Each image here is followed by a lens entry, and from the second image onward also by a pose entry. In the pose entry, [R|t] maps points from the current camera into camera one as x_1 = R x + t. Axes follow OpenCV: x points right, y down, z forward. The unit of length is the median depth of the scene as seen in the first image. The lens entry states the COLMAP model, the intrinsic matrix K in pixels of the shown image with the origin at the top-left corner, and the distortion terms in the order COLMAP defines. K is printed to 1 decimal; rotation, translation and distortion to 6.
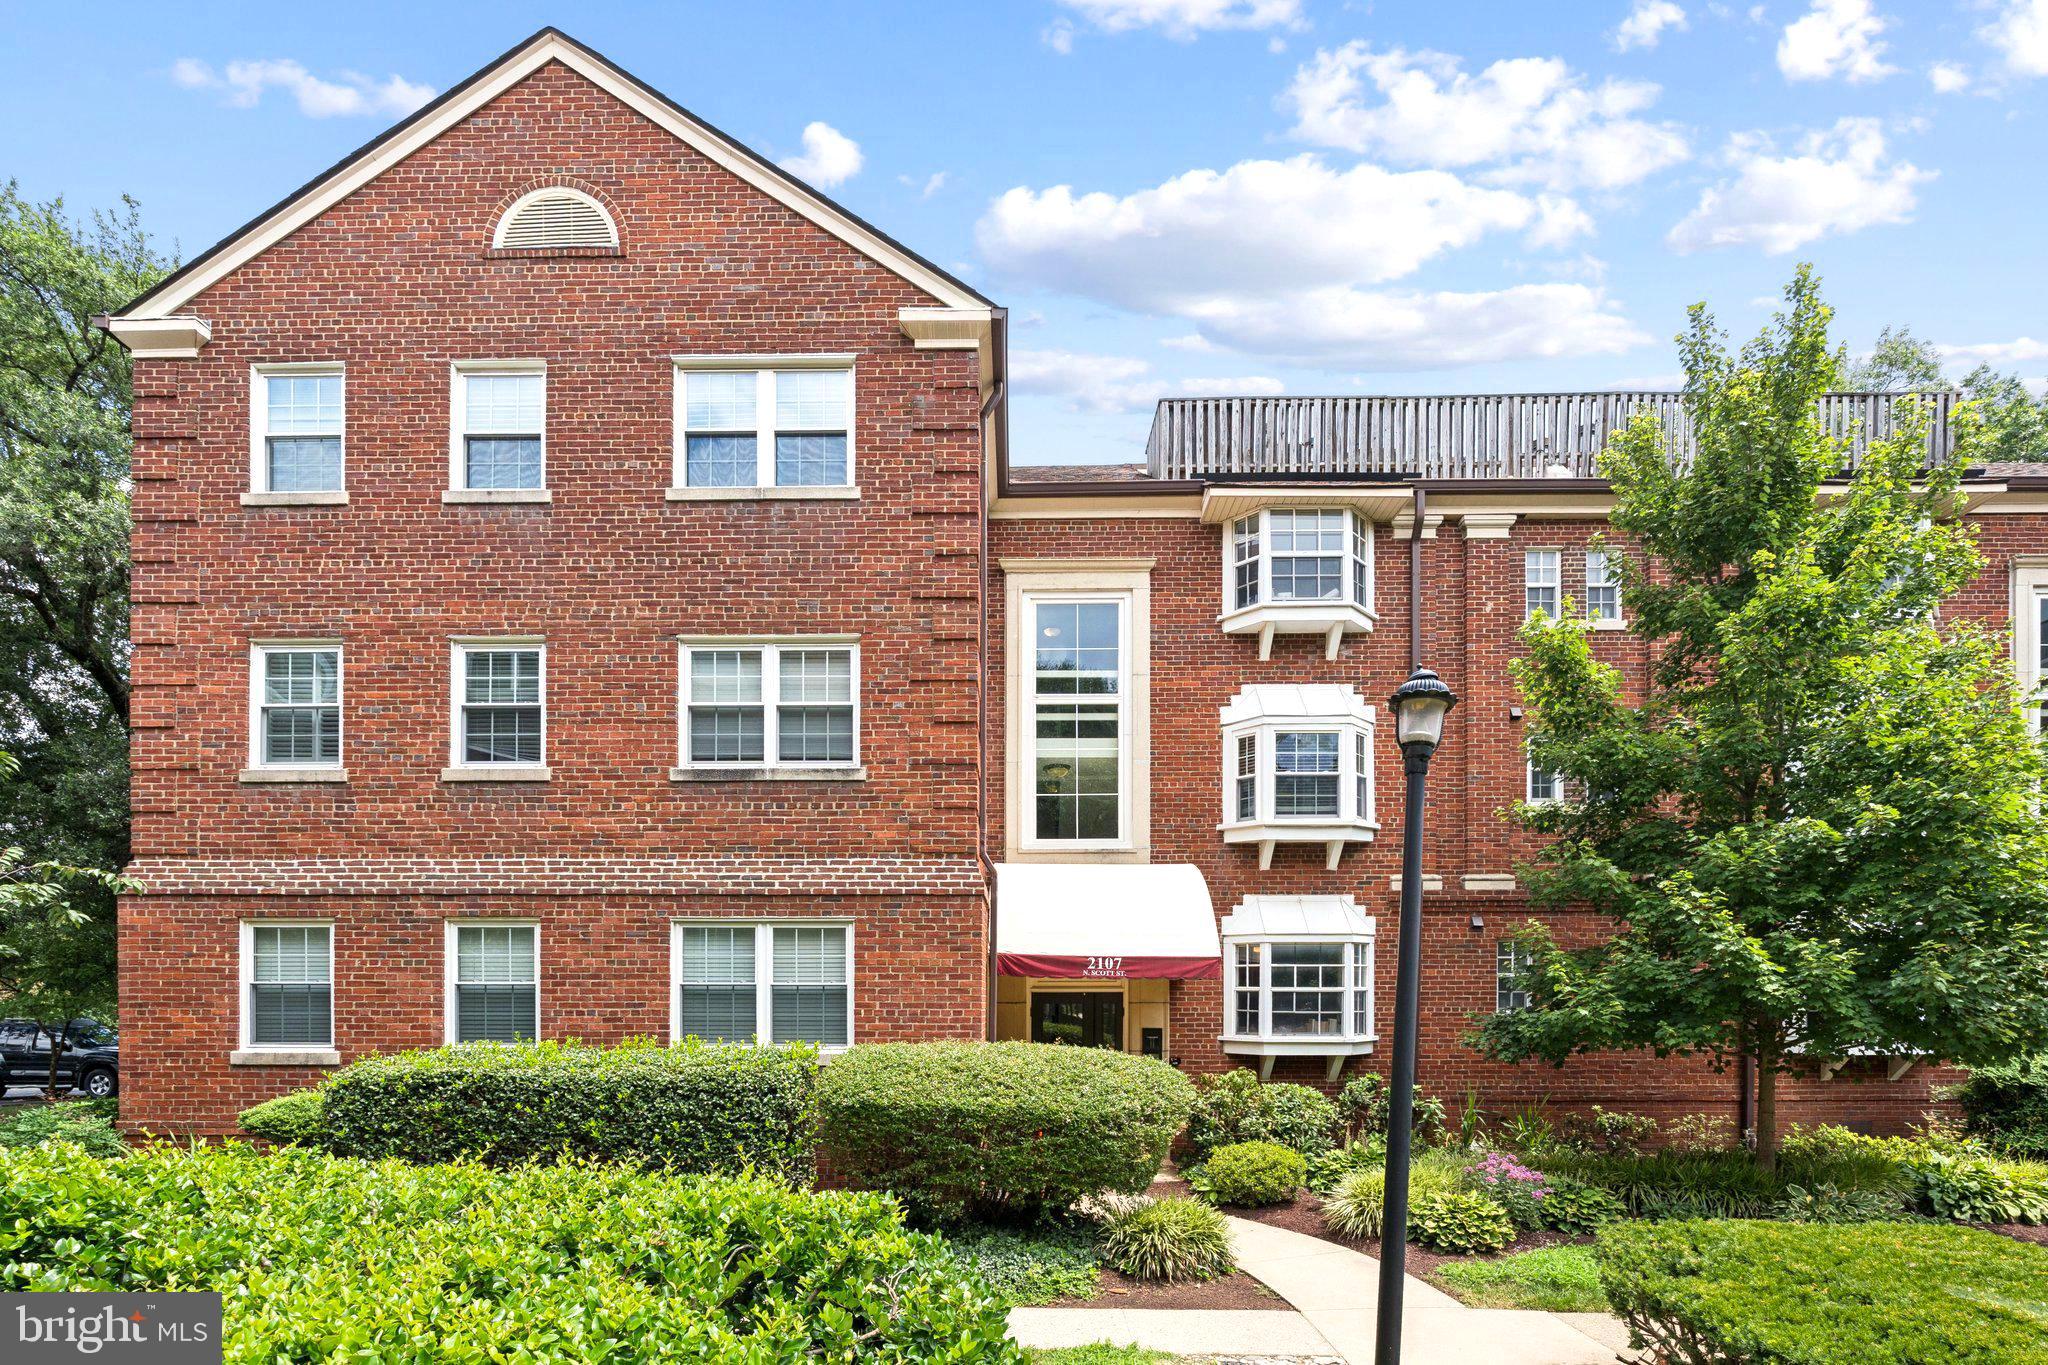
lens RADIAL K [[895.3, 0, 1023.5], [0, 895.3, 837.0], [0, 0, 1]] dist [-0.005359, -0.000158]
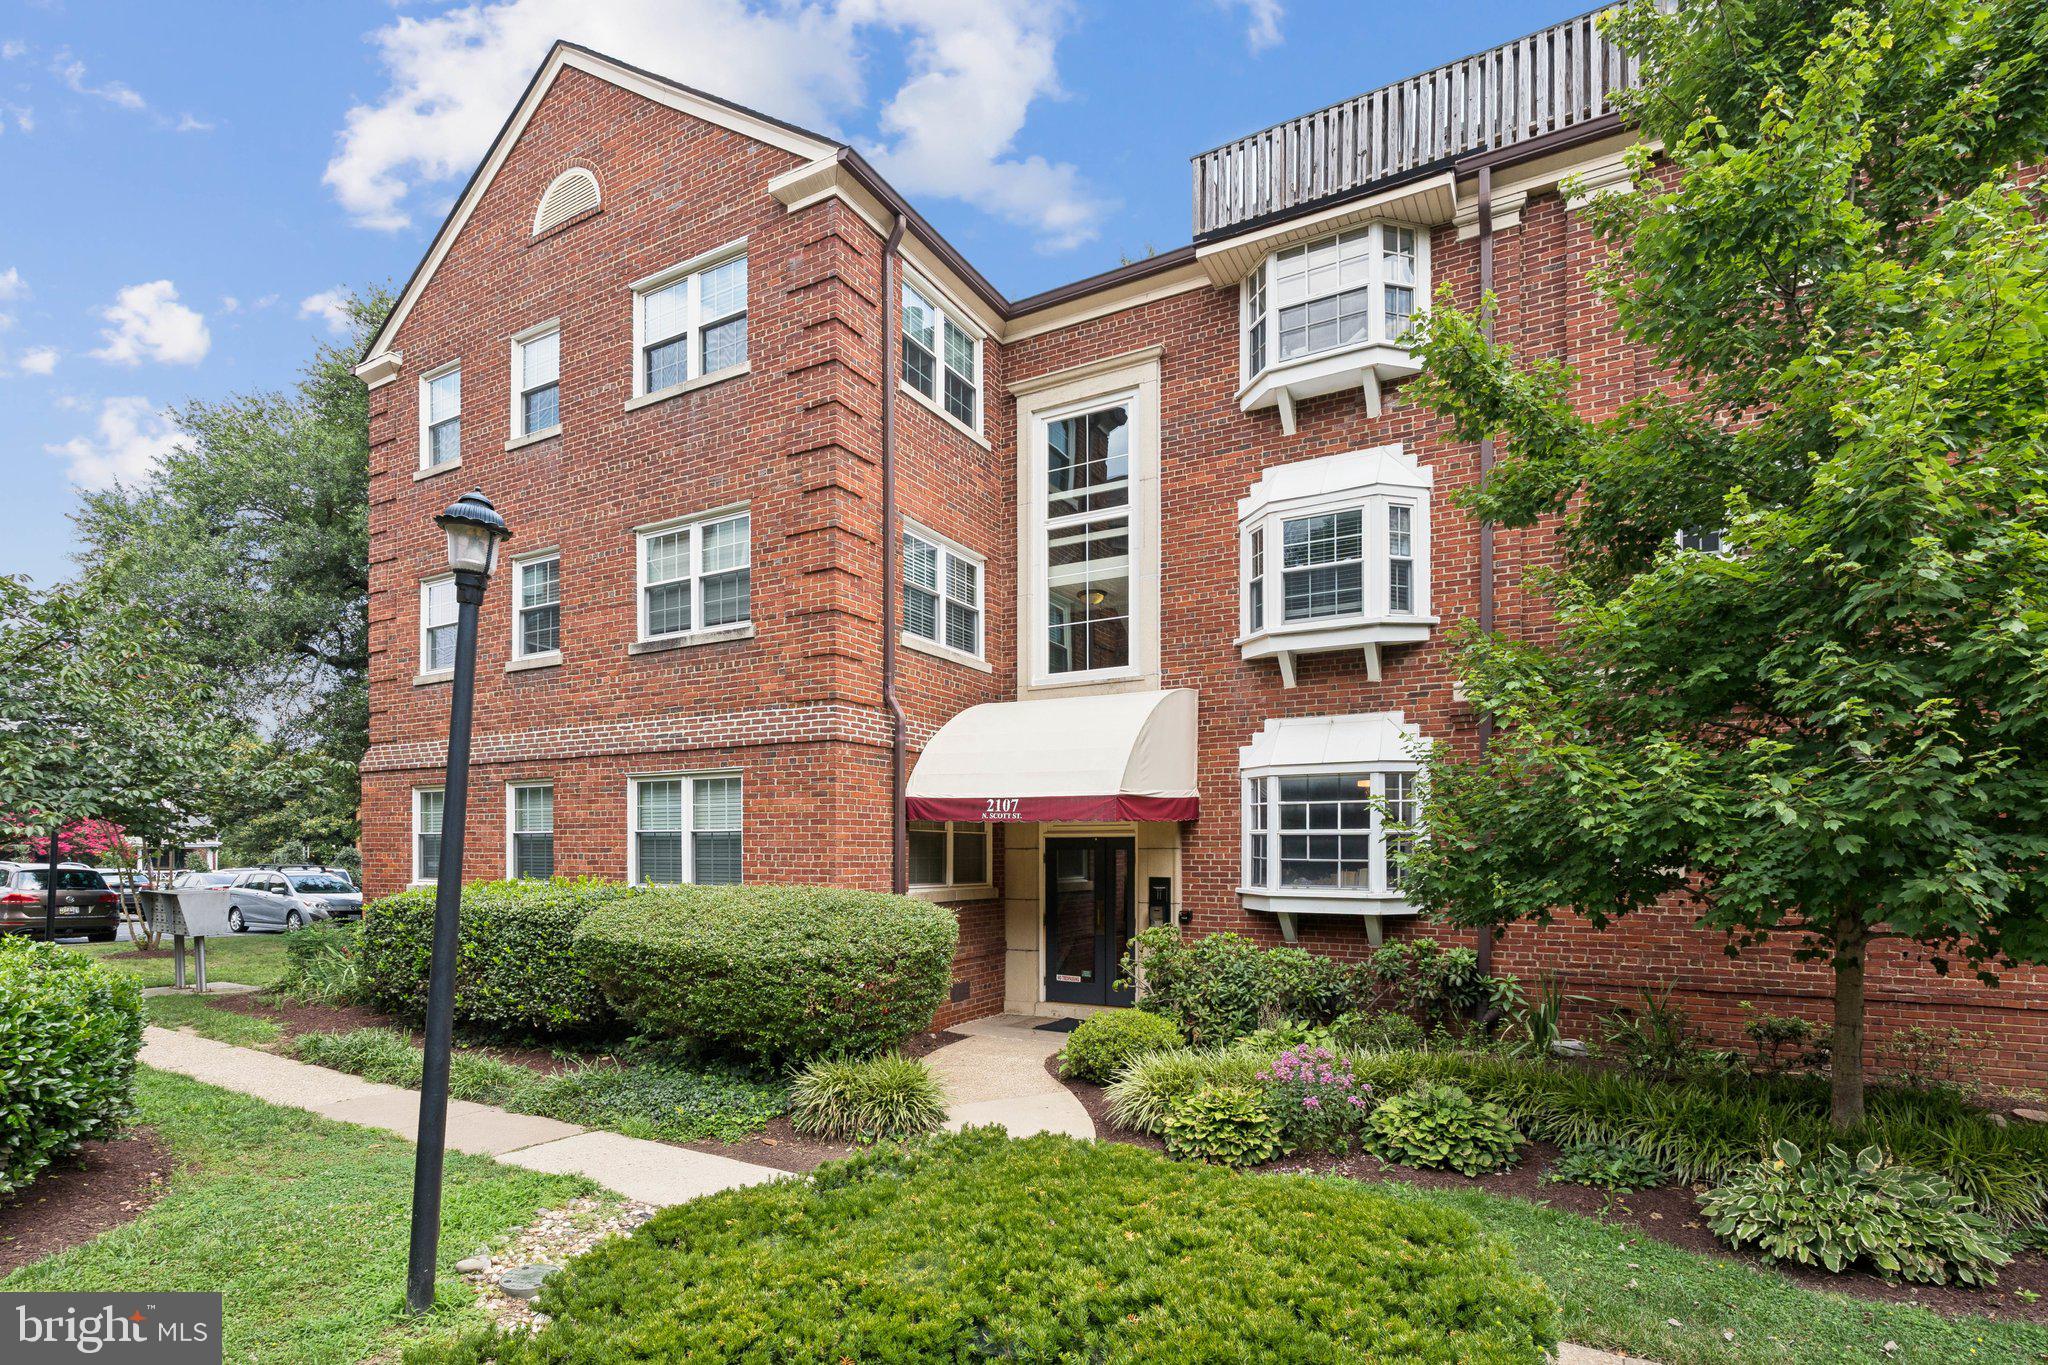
lens RADIAL K [[932.3, 0, 1014.6], [0, 932.3, 681.8], [0, 0, 1]] dist [-0.004308, -0.000164]
pose [[0.886235, -0.081876, -0.455943, 0.461275], [0.083315, 0.996379, -0.016982, 0.026015], [0.455682, -0.022937, 0.889847, 0.125356]]
